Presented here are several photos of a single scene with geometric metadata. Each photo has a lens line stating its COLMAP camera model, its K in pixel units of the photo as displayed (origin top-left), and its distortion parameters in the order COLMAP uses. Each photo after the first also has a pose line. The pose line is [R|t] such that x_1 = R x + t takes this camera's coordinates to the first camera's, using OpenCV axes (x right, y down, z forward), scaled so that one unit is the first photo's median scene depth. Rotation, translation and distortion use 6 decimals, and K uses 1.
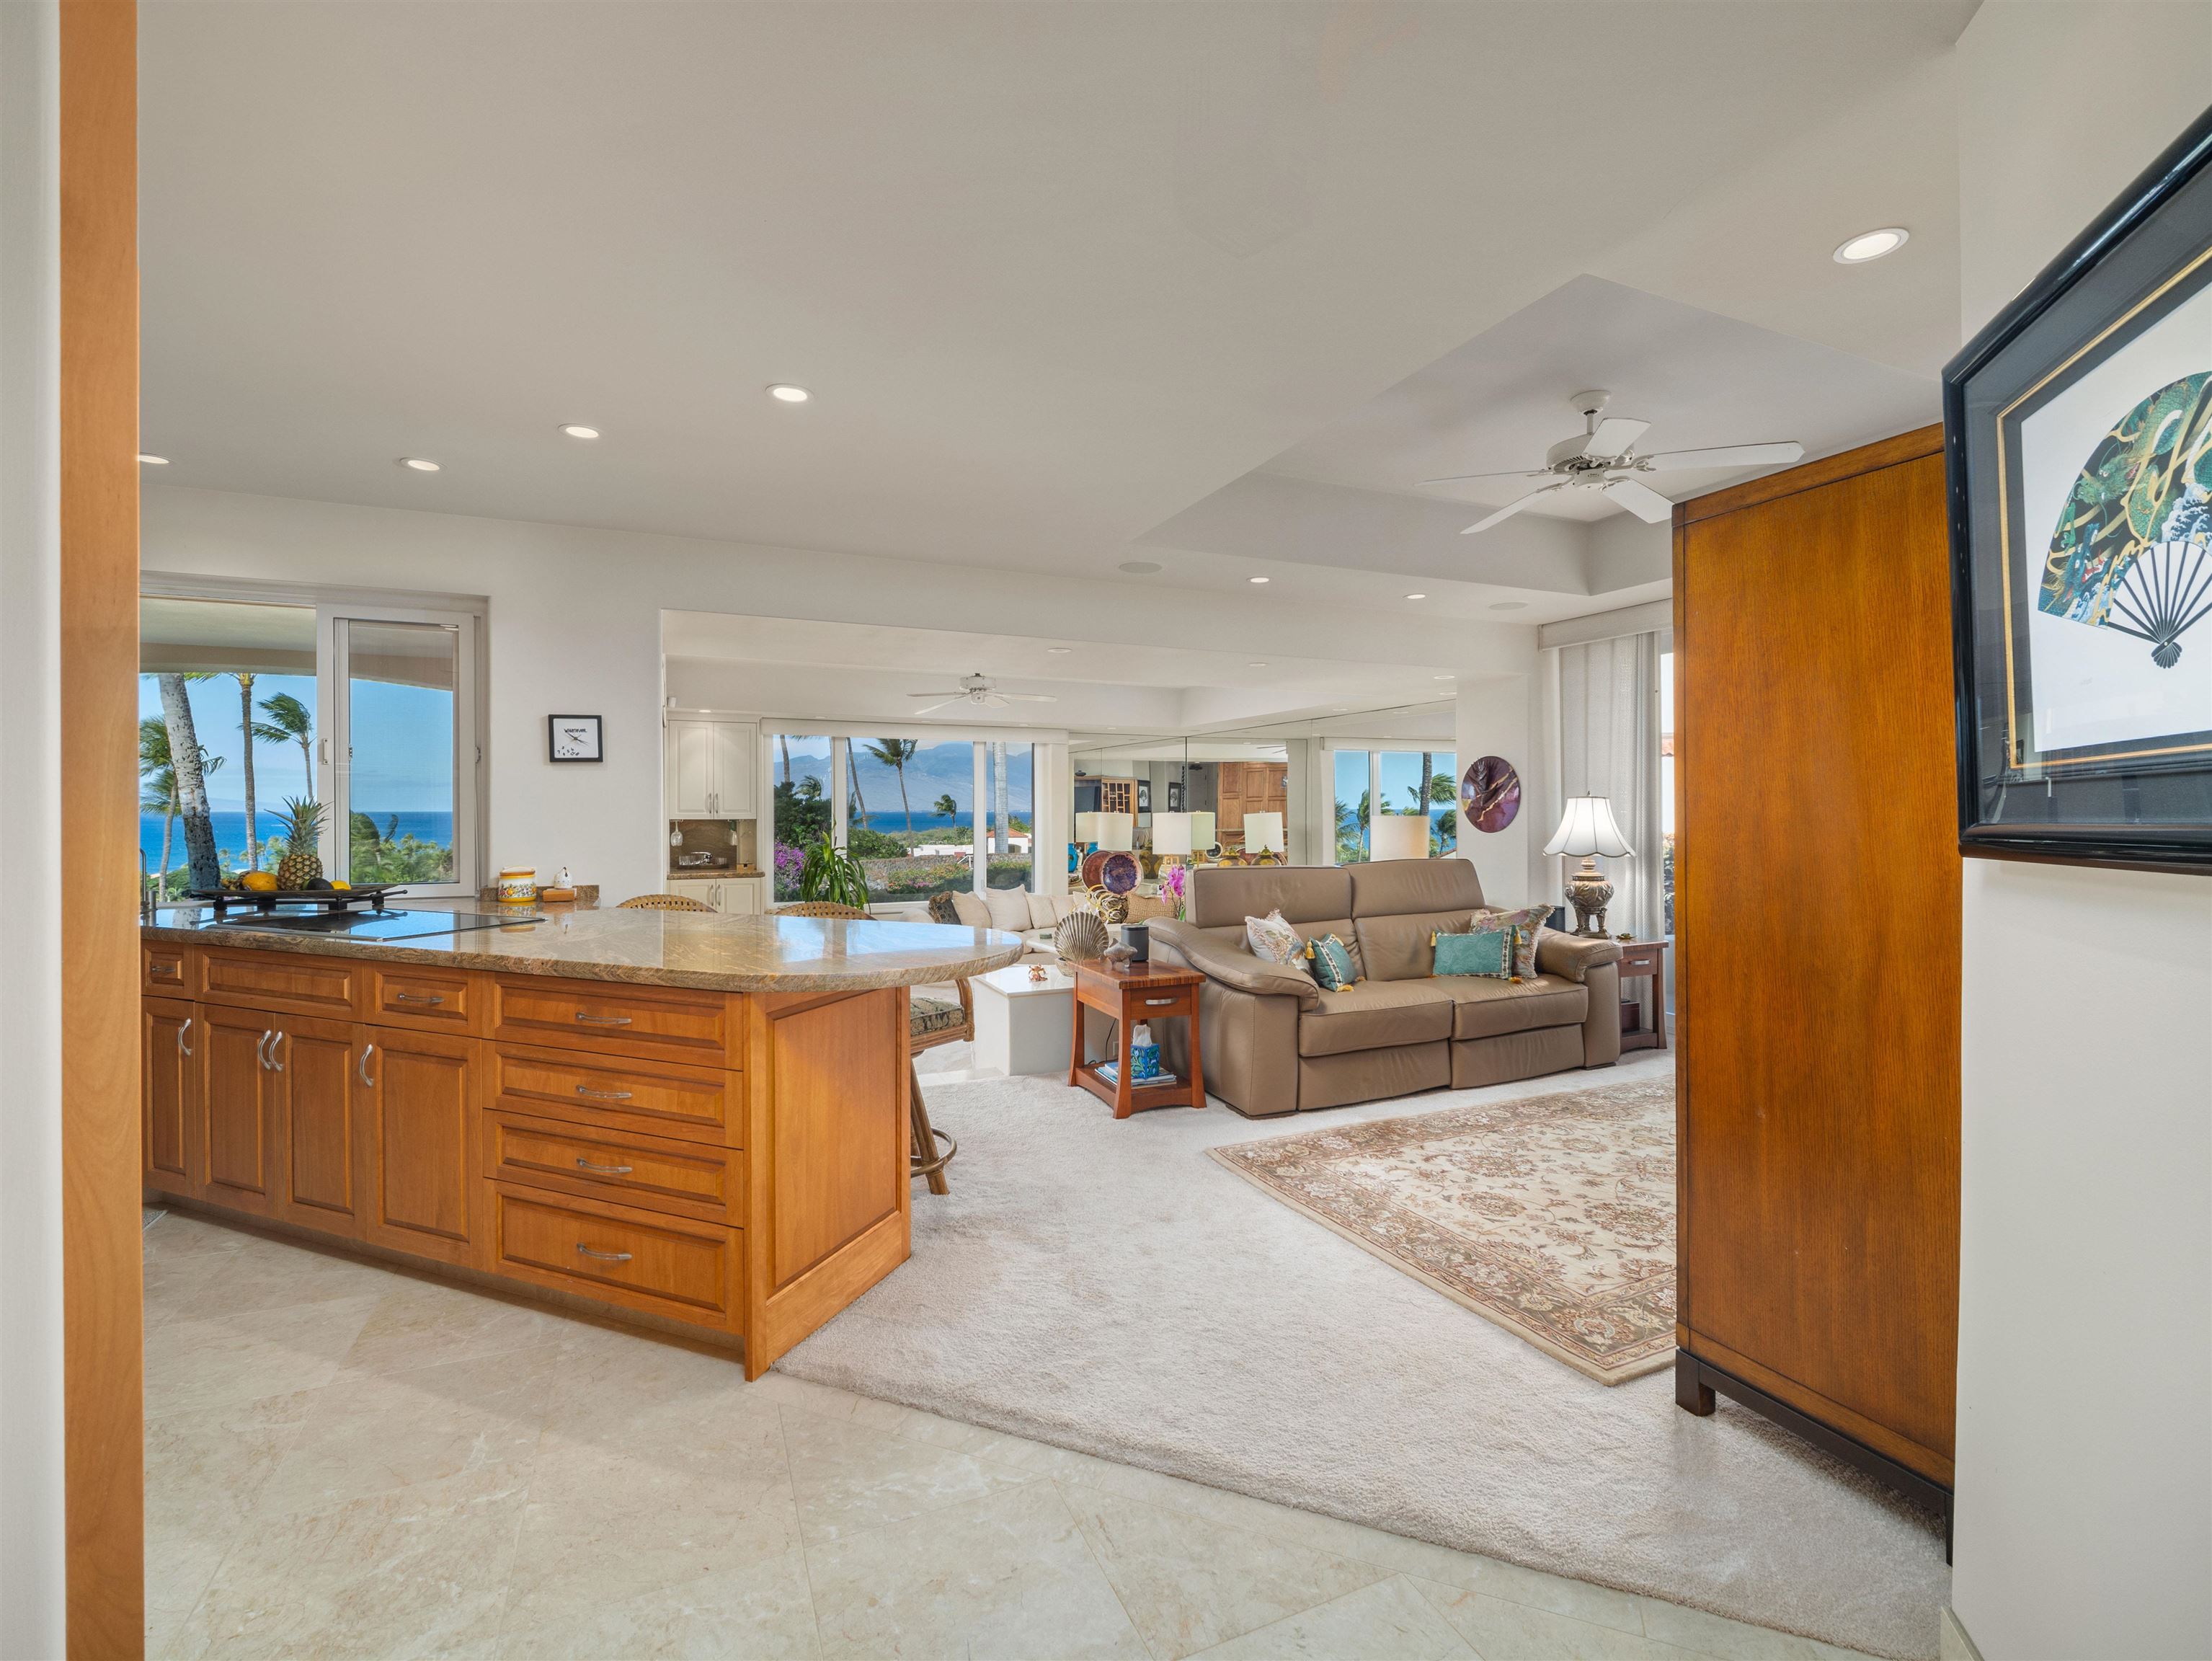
lens RADIAL K [[975.3, 0, 1085.1], [0, 975.3, 823.6], [0, 0, 1]] dist [-0.000104, 0.000082]
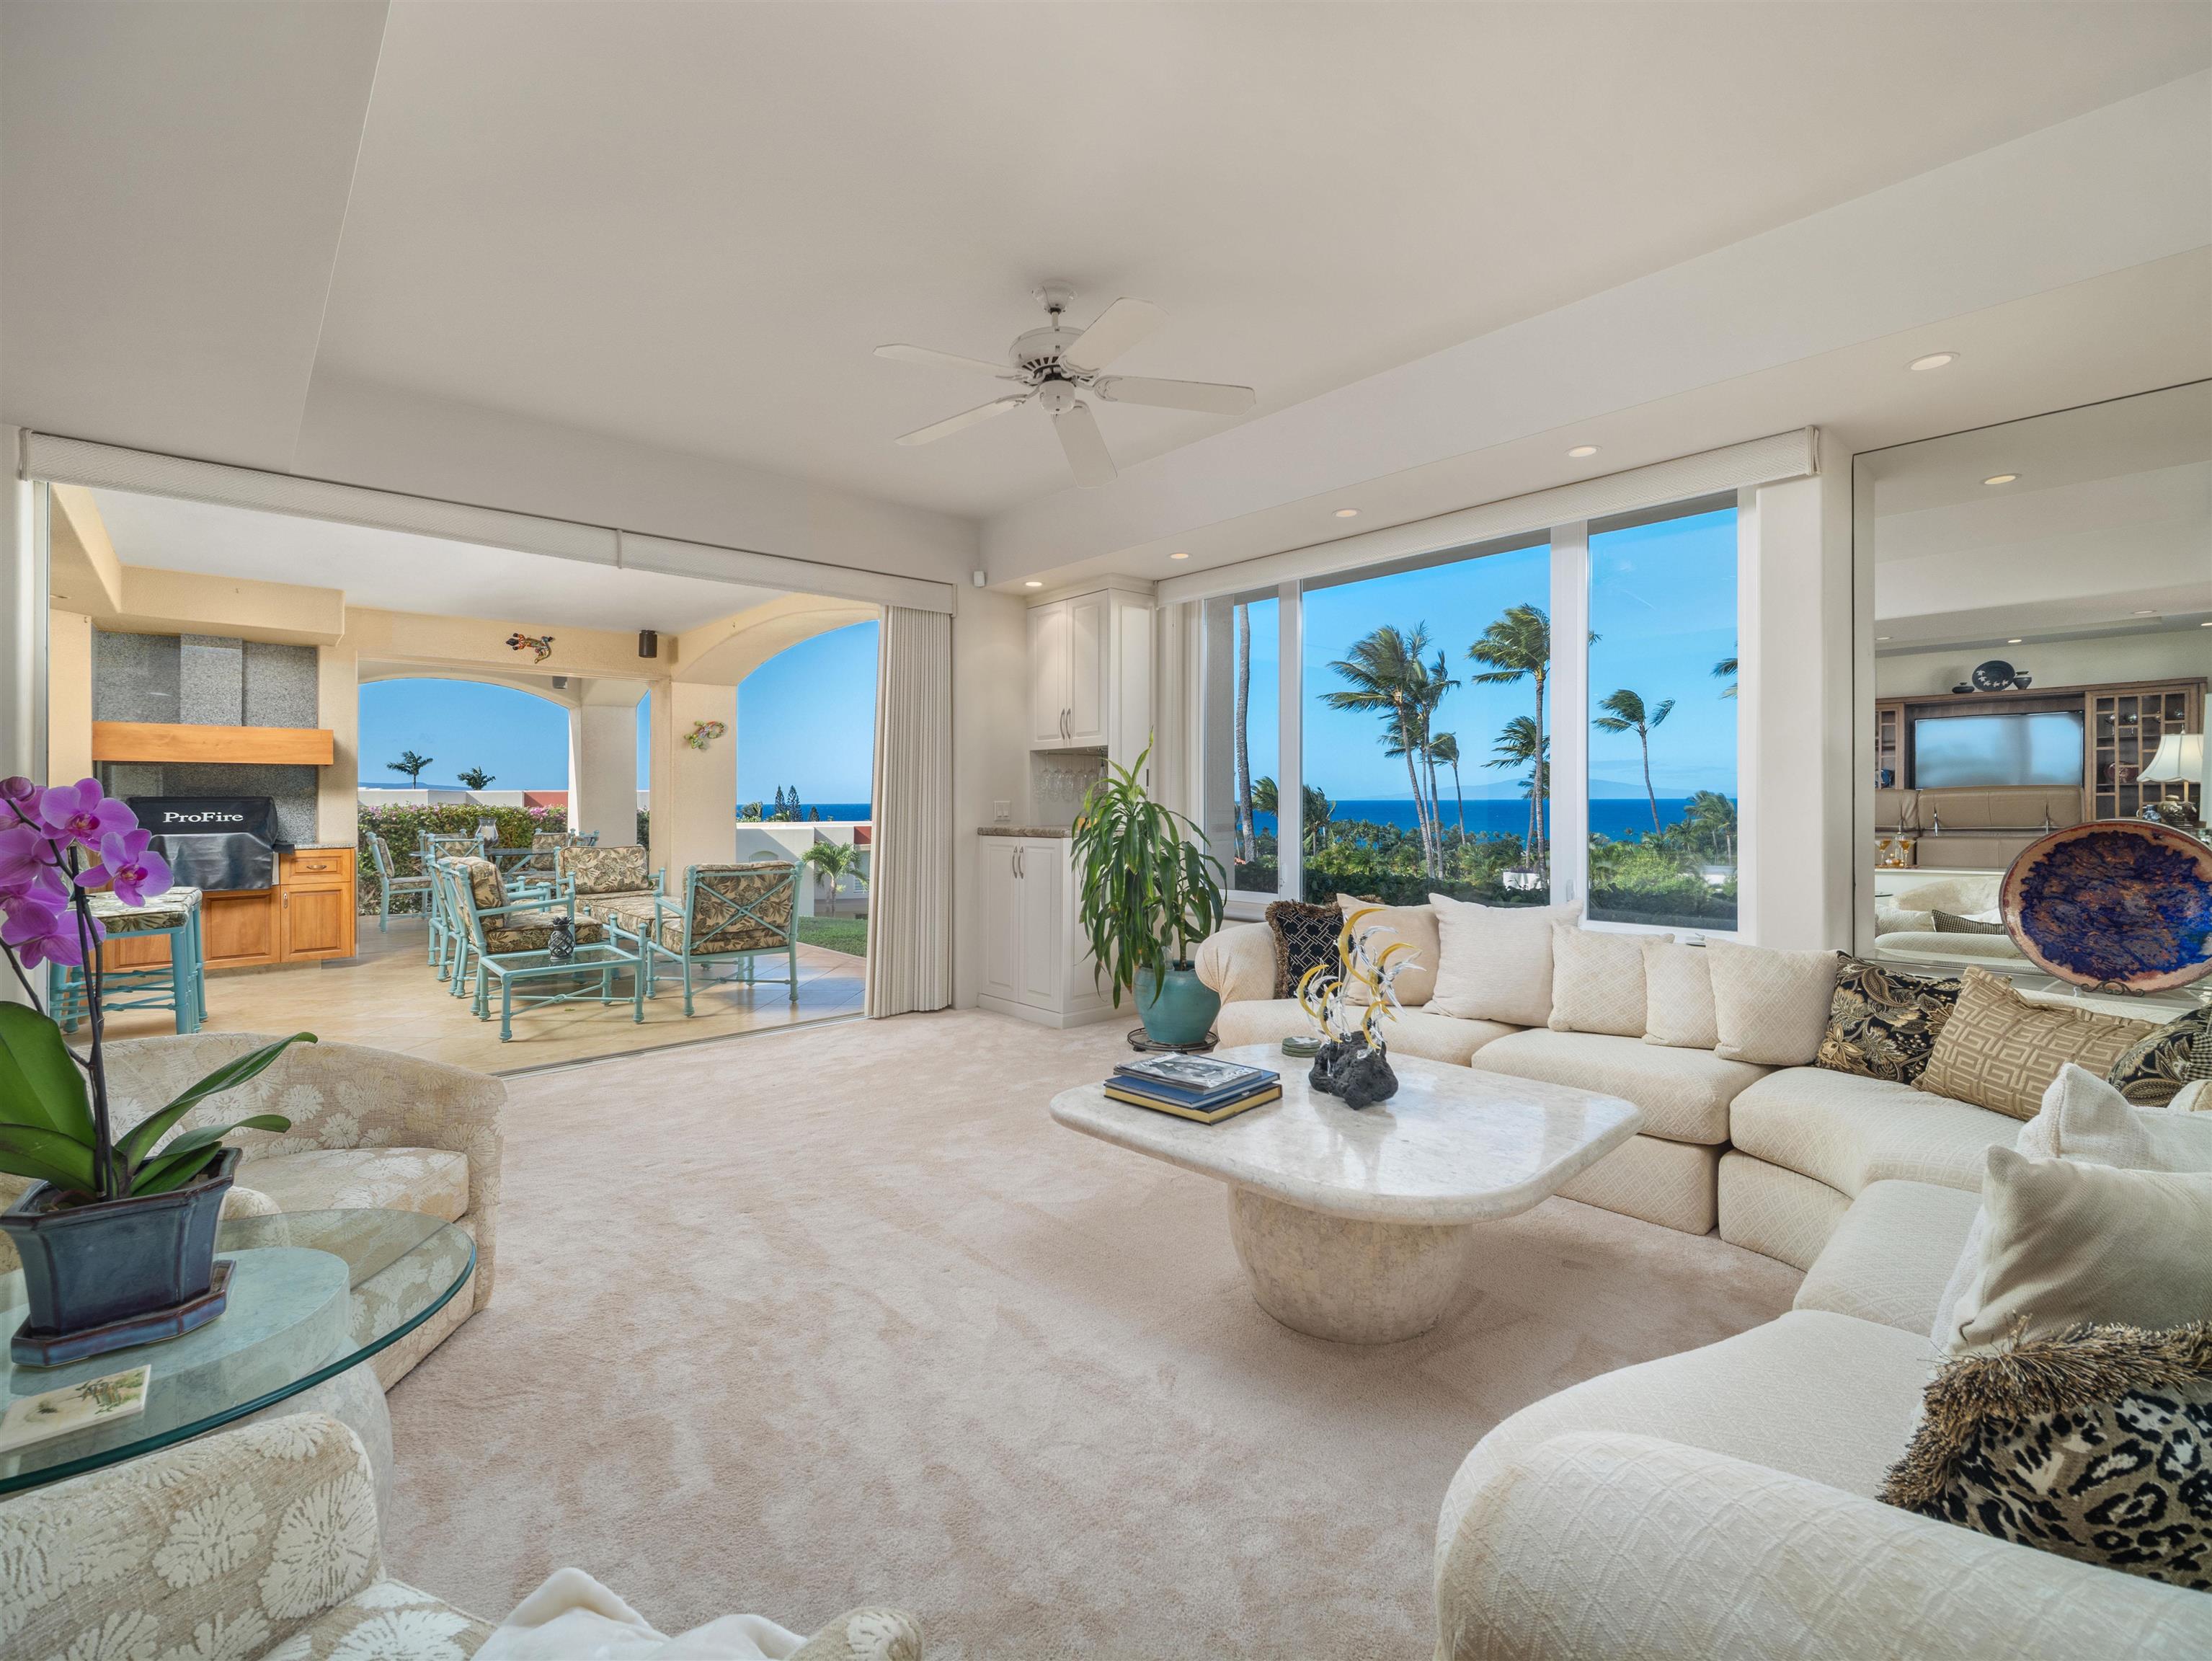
lens RADIAL K [[986.0, 0, 1103.4], [0, 986.0, 826.5], [0, 0, 1]] dist [-0.007949, -0.000156]
pose [[0.340918, 0.025694, -0.939742, 0.539792], [-0.009026, 0.999670, 0.024058, 0.069870], [0.940050, 0.000280, 0.341038, 1.757355]]
